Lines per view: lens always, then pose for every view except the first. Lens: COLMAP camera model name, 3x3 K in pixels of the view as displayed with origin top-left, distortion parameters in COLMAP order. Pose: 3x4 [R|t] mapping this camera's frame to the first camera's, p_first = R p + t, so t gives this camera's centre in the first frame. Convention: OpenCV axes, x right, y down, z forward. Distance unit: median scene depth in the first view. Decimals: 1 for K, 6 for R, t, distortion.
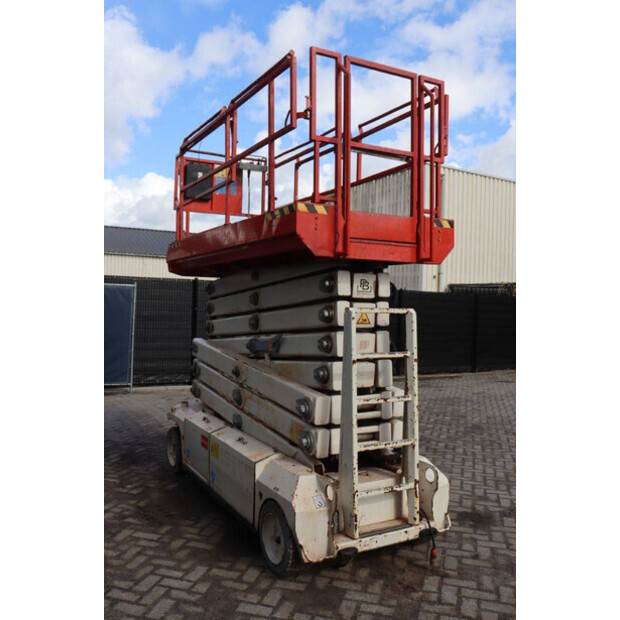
lens RADIAL K [[573.6, 0, 310.0], [0, 573.6, 310.0], [0, 0, 1]] dist [-0.049538, 0.018122]
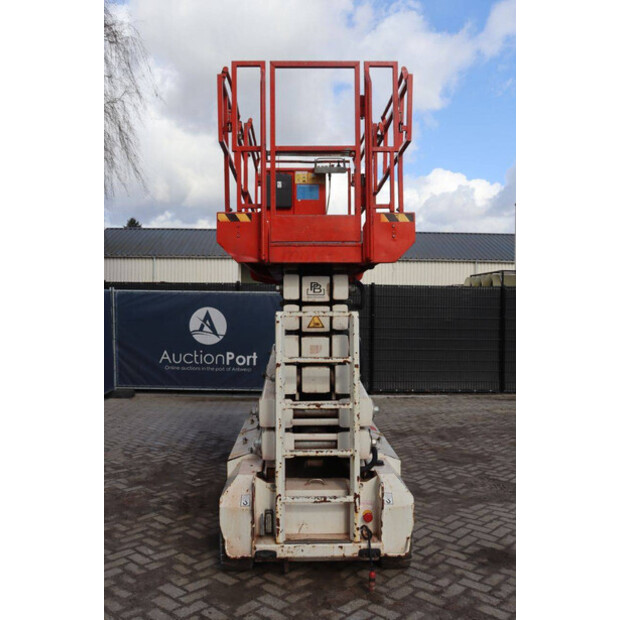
lens RADIAL K [[631.0, 0, 310.0], [0, 631.0, 310.0], [0, 0, 1]] dist [-0.011745, -0.014619]
pose [[0.884423, -0.018142, -0.466334, 0.593178], [0.012668, 0.999809, -0.014870, 0.009931], [0.466515, 0.007244, 0.884484, 0.043723]]
